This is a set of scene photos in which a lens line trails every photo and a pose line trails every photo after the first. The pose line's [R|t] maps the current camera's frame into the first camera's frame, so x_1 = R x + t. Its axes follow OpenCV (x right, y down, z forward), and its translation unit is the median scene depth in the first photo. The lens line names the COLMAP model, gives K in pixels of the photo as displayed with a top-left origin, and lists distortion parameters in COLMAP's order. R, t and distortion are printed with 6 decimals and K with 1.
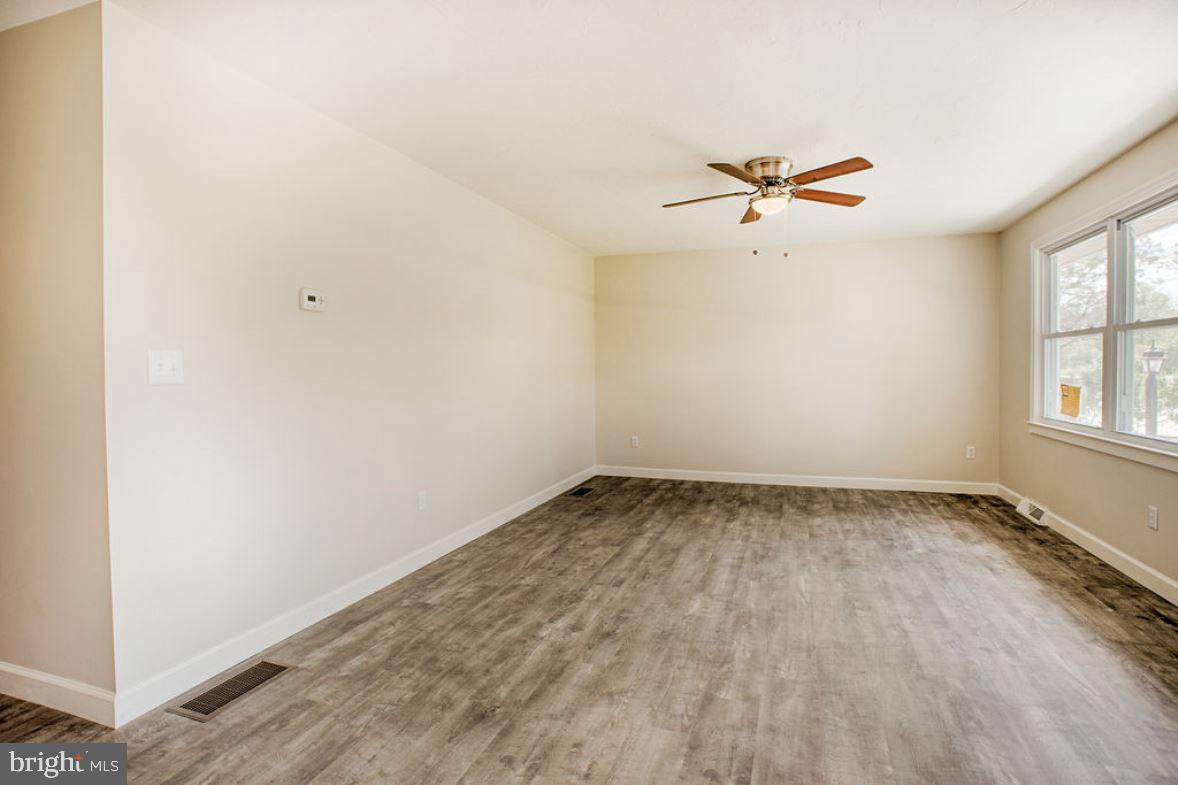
lens RADIAL K [[580.4, 0, 579.6], [0, 580.4, 382.4], [0, 0, 1]] dist [-0.053188, 0.015971]
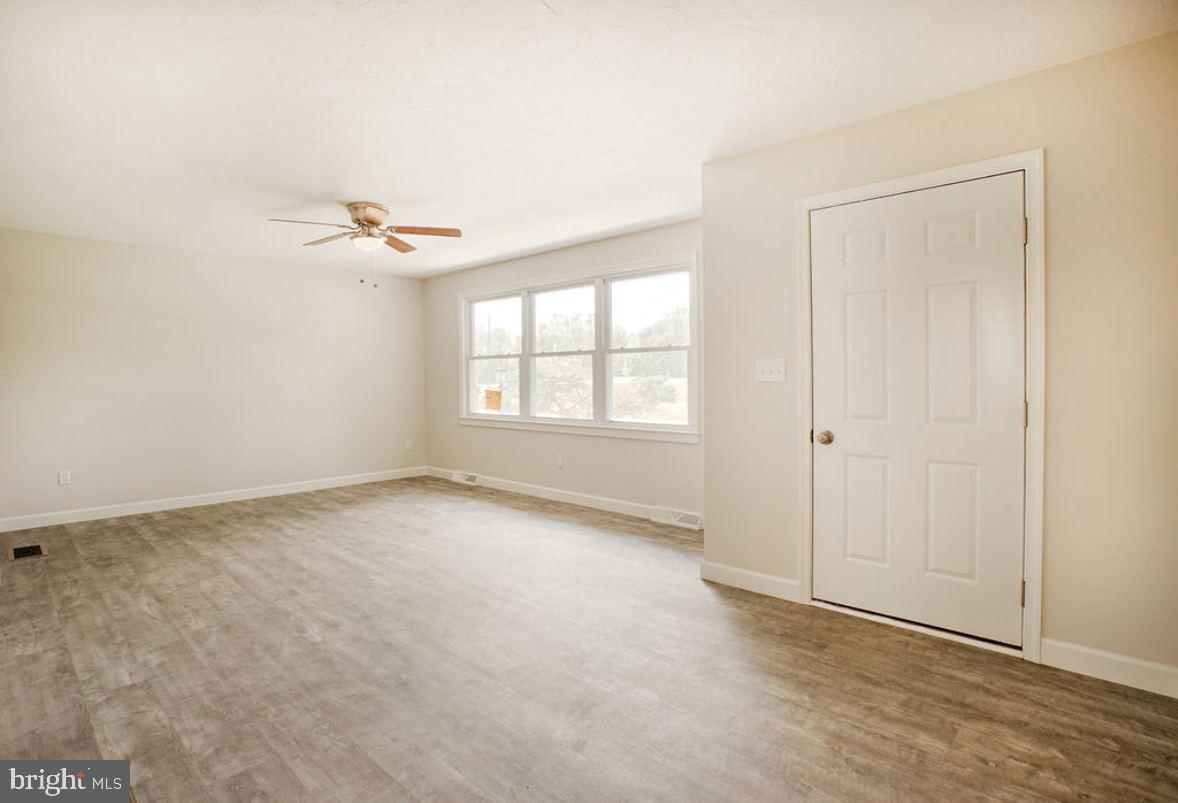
lens RADIAL K [[612.0, 0, 579.9], [0, 612.0, 395.8], [0, 0, 1]] dist [-0.050030, 0.013046]
pose [[0.402133, -0.023623, 0.915276, -0.713870], [0.027624, 0.999525, 0.013660, 0.004797], [-0.915164, 0.019791, 0.402595, 0.118924]]
